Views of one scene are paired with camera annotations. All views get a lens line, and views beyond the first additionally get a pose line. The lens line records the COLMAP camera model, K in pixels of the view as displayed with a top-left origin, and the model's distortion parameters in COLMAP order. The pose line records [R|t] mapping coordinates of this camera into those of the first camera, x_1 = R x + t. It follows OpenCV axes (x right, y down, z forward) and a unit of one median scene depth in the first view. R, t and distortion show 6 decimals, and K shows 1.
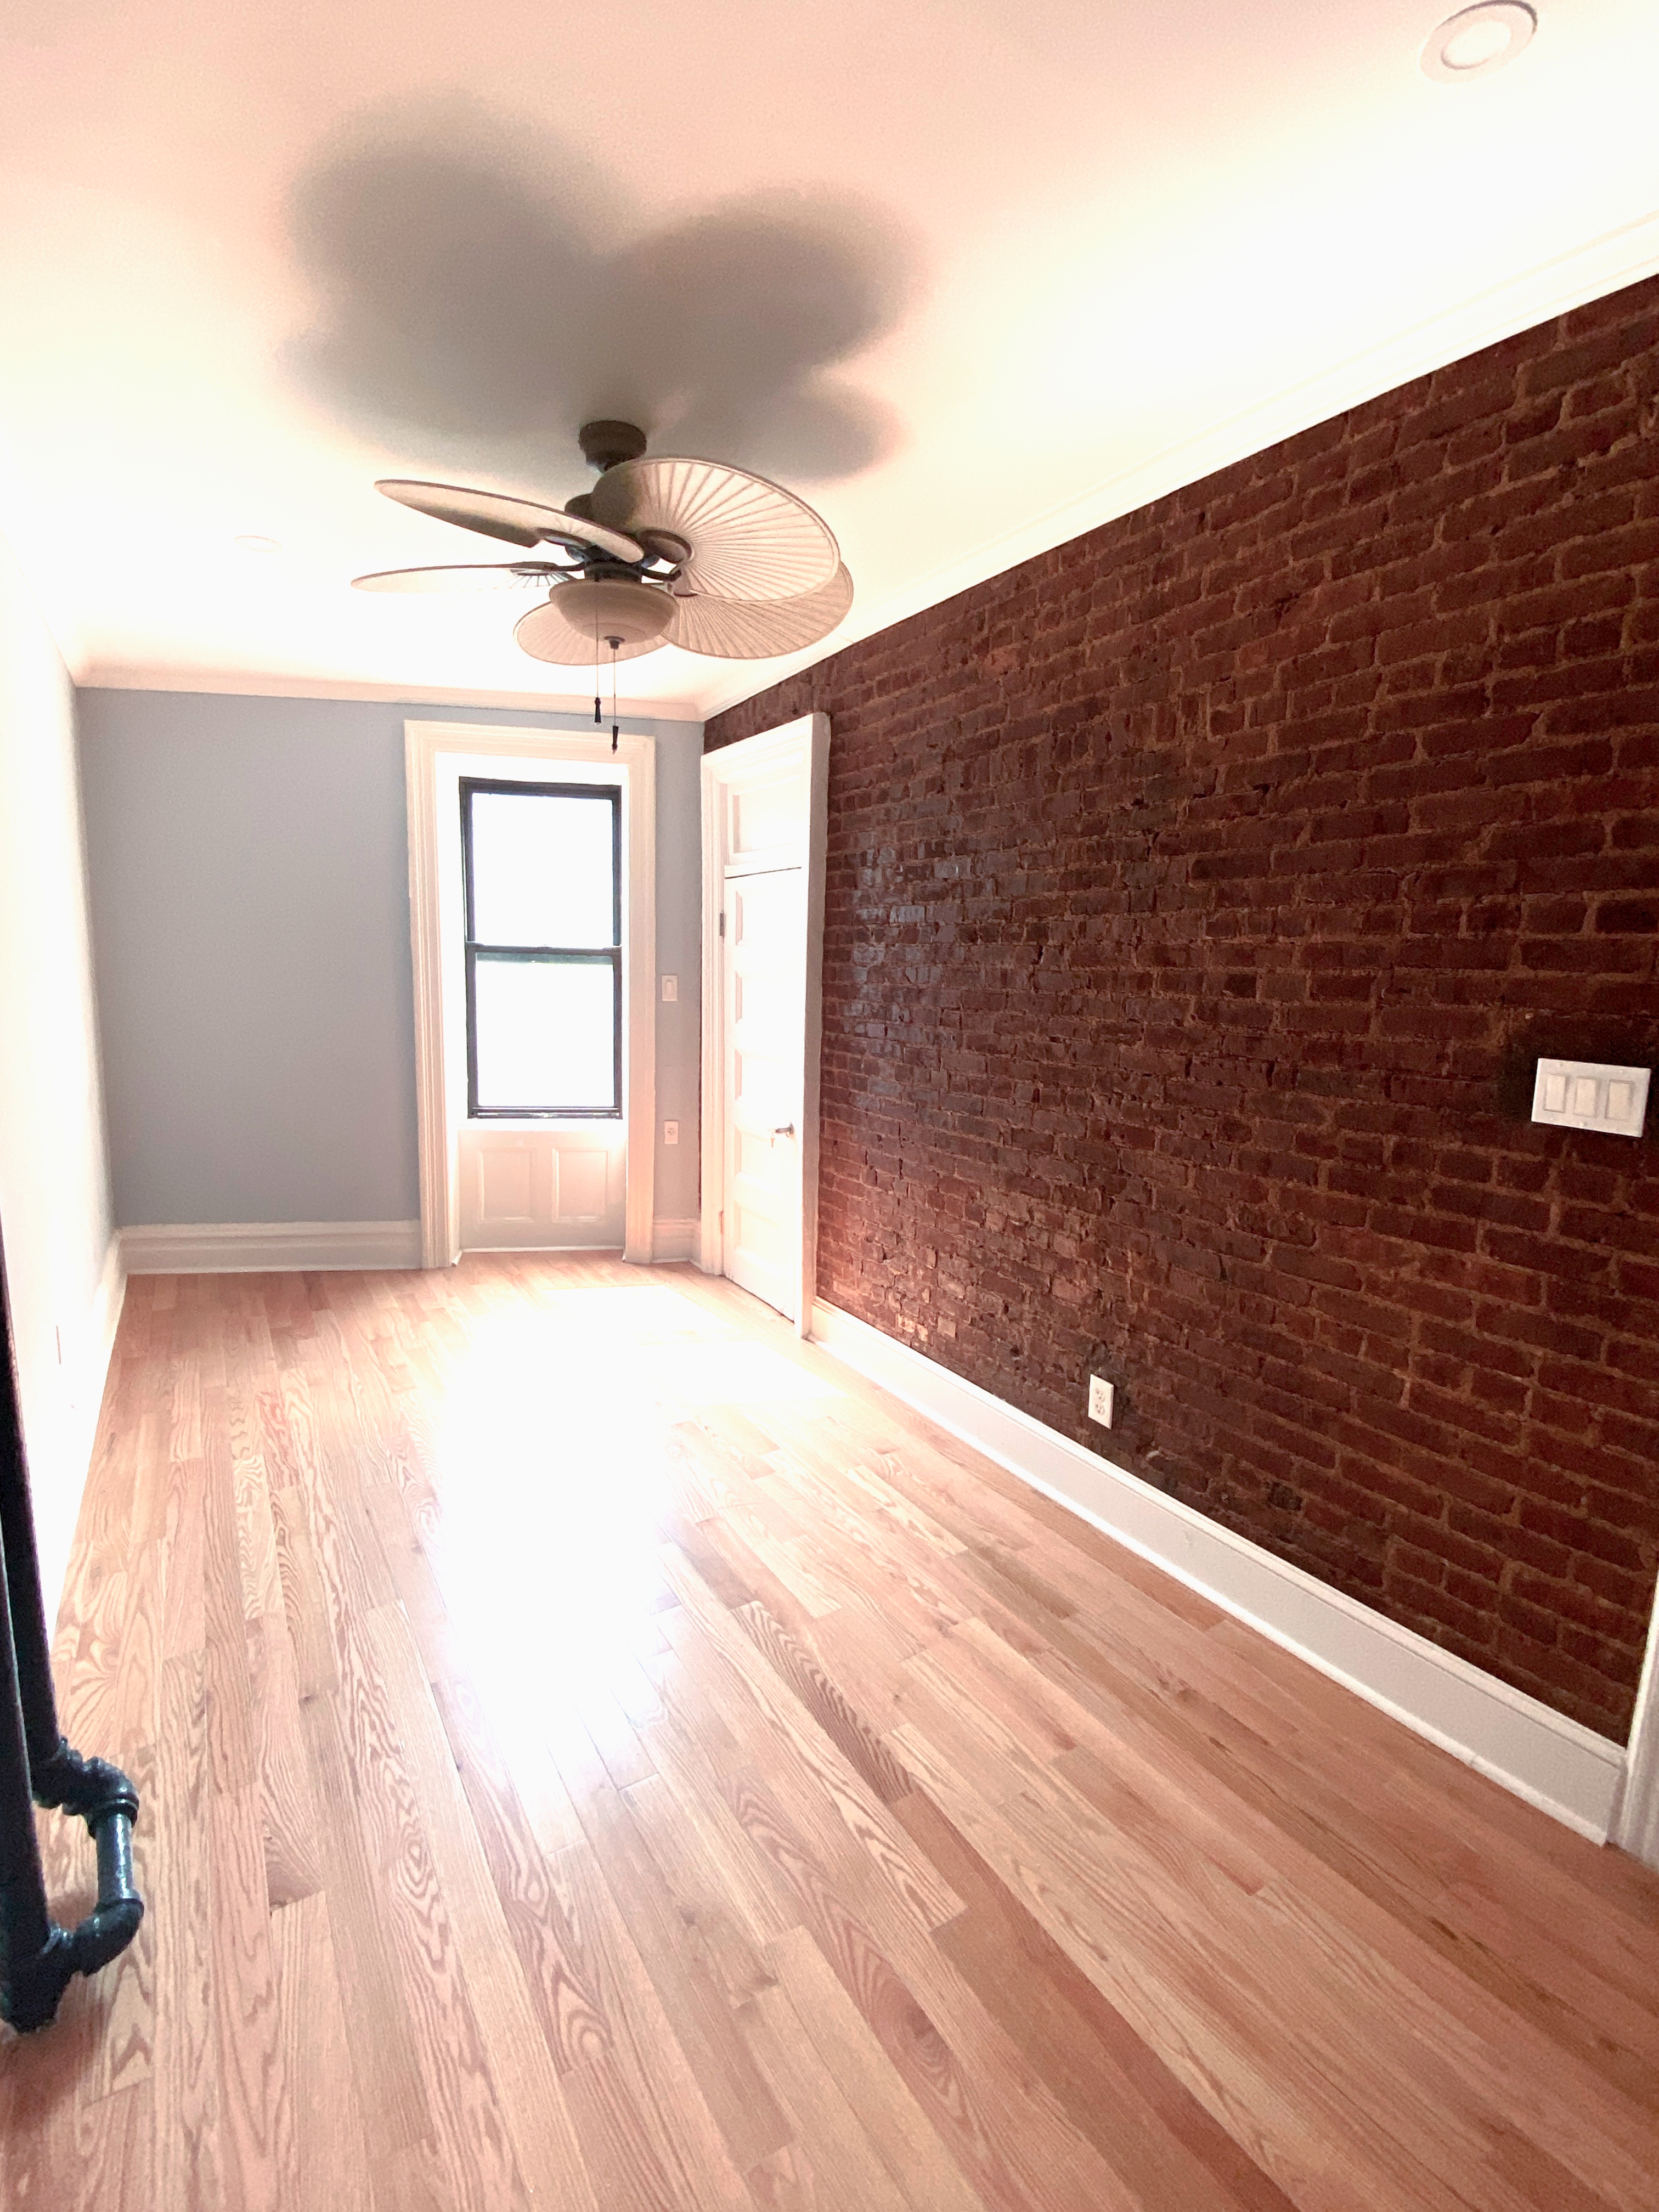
lens RADIAL K [[958.7, 0, 826.7], [0, 958.7, 1107.3], [0, 0, 1]] dist [-0.018944, -0.000582]
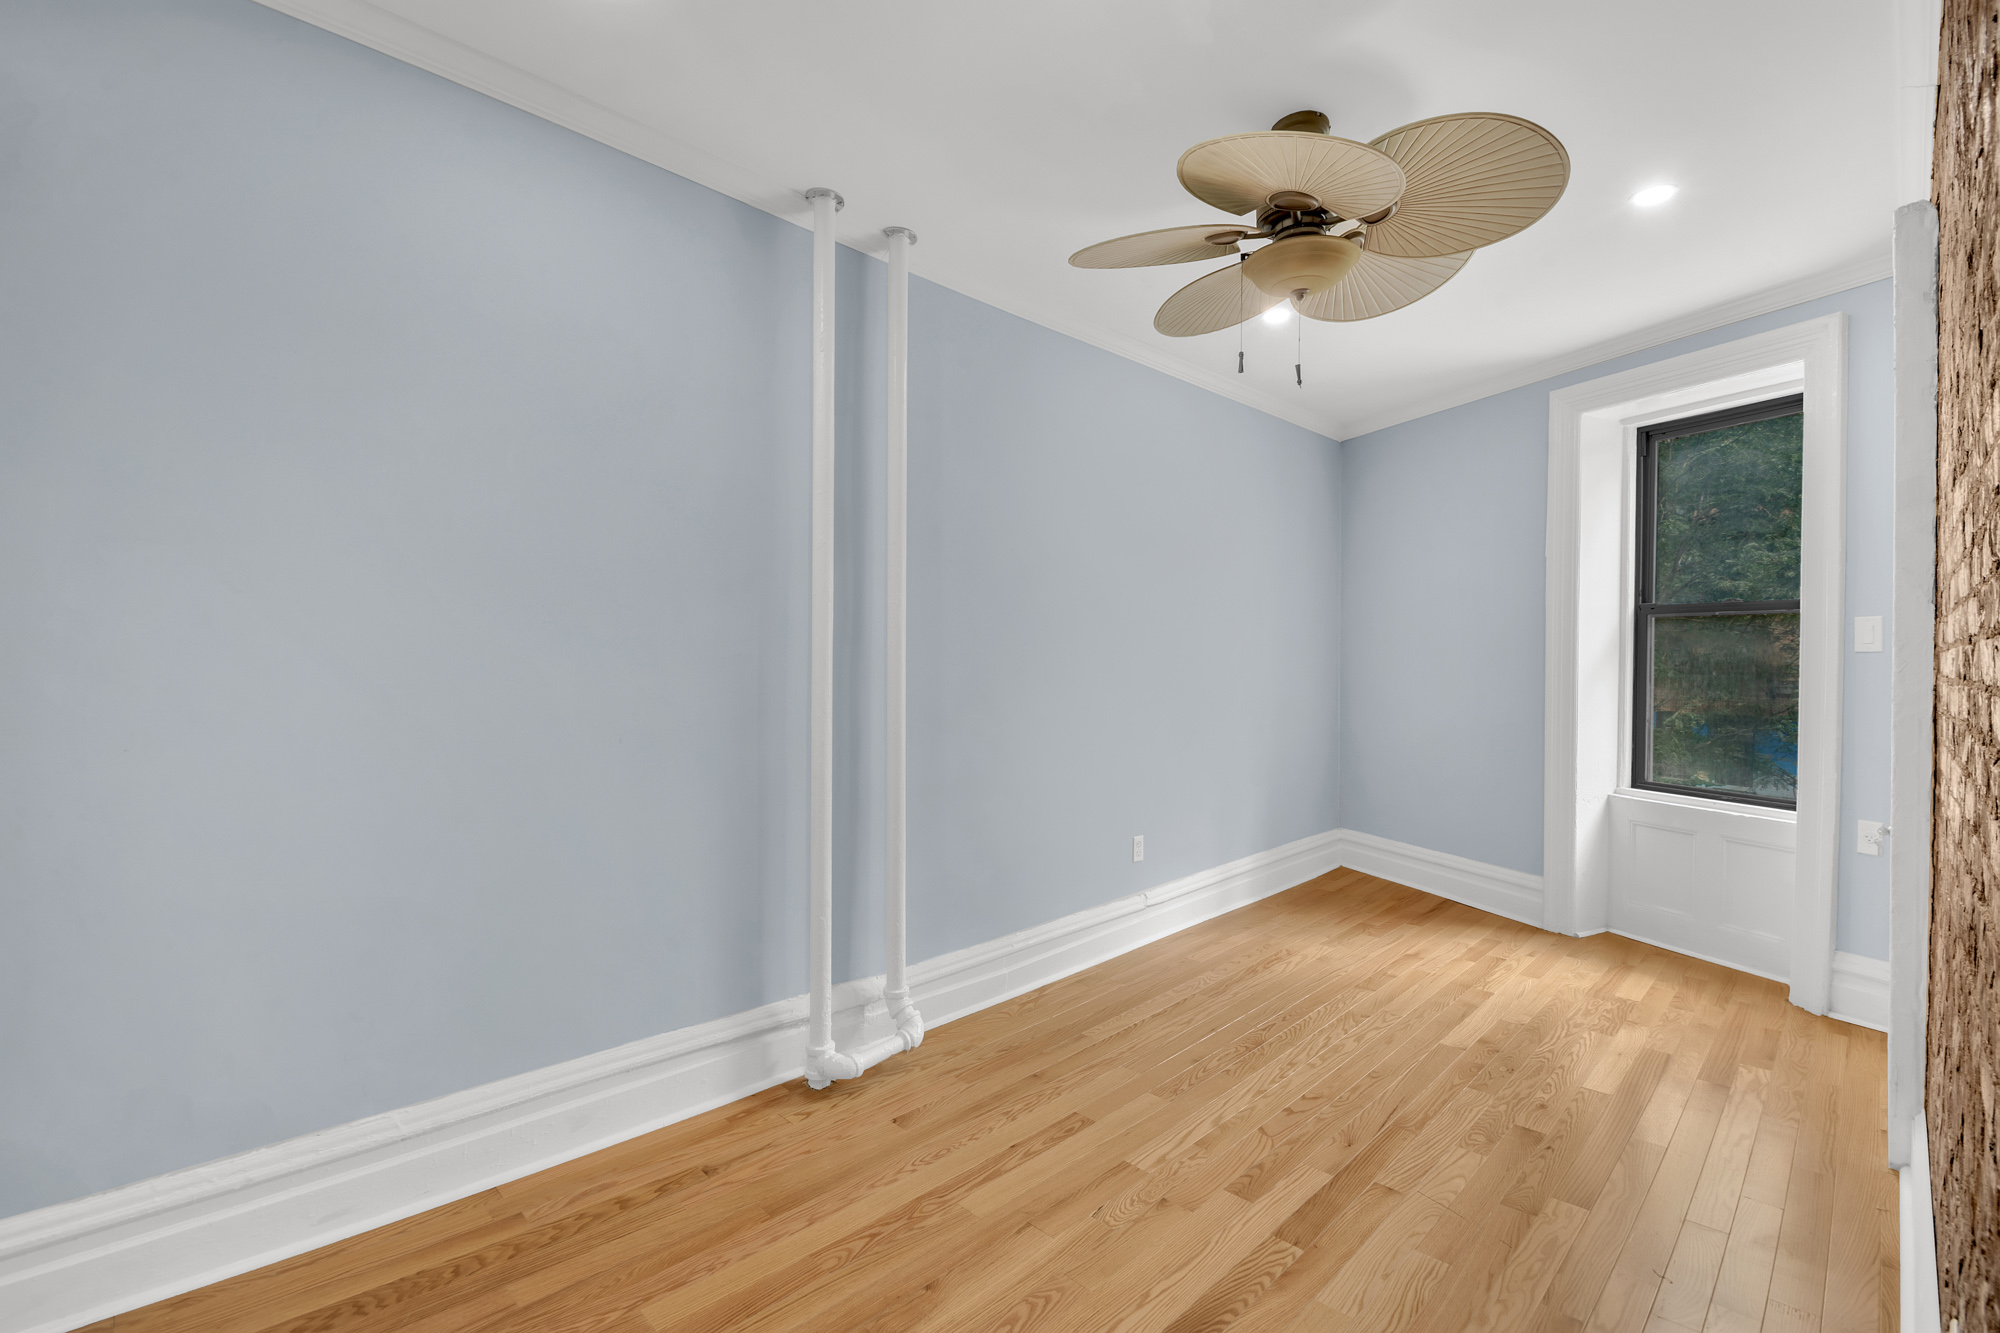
lens RADIAL K [[872.8, 0, 1001.9], [0, 872.8, 659.7], [0, 0, 1]] dist [-0.007614, -0.000530]
pose [[0.262460, -0.004689, -0.964932, 0.653643], [-0.149310, 0.987747, -0.045412, 0.043383], [0.953321, 0.155992, 0.258544, 0.426972]]
